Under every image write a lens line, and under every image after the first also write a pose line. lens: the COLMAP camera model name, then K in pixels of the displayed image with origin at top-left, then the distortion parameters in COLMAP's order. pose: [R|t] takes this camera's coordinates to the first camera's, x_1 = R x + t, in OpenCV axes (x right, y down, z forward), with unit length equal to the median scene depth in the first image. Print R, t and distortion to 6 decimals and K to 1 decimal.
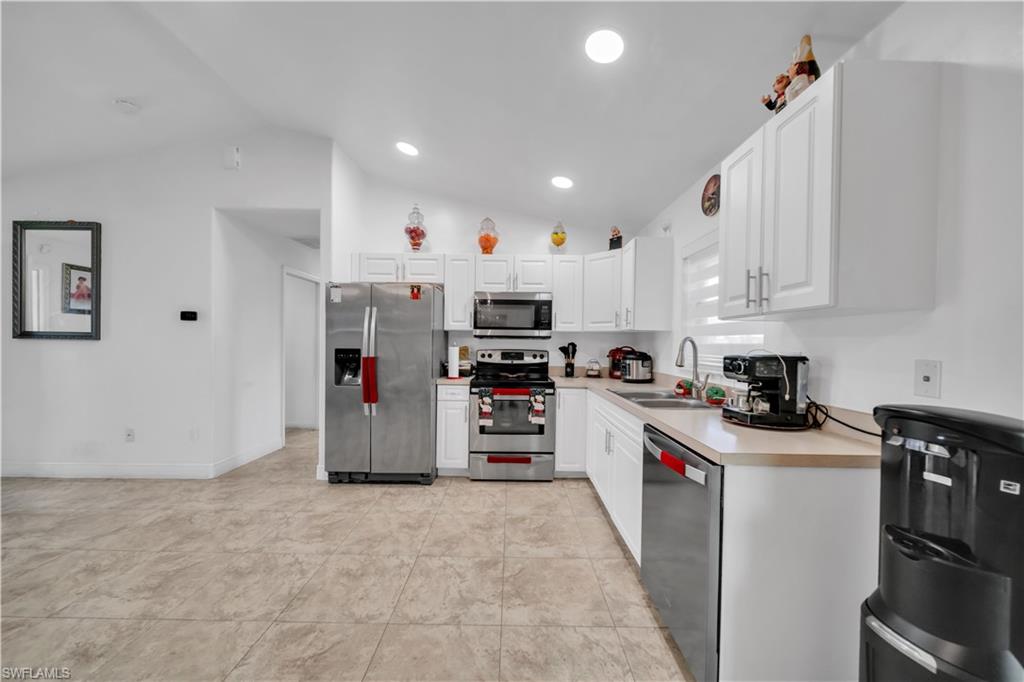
lens RADIAL K [[353.5, 0, 511.6], [0, 353.5, 347.7], [0, 0, 1]] dist [0.000883, -0.001328]
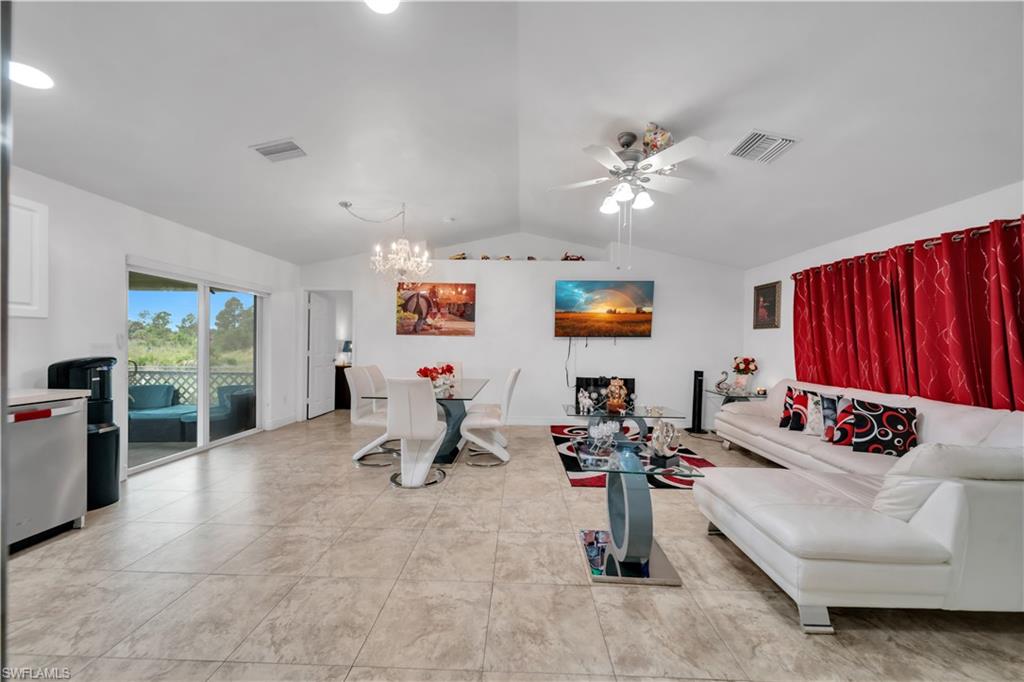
lens RADIAL K [[353.5, 0, 511.6], [0, 353.5, 347.7], [0, 0, 1]] dist [0.000883, -0.001328]
pose [[-0.999333, -0.029323, 0.021760, -0.686719], [-0.028860, 0.999356, 0.021332, -0.023046], [-0.022371, 0.020689, -0.999536, 1.076729]]
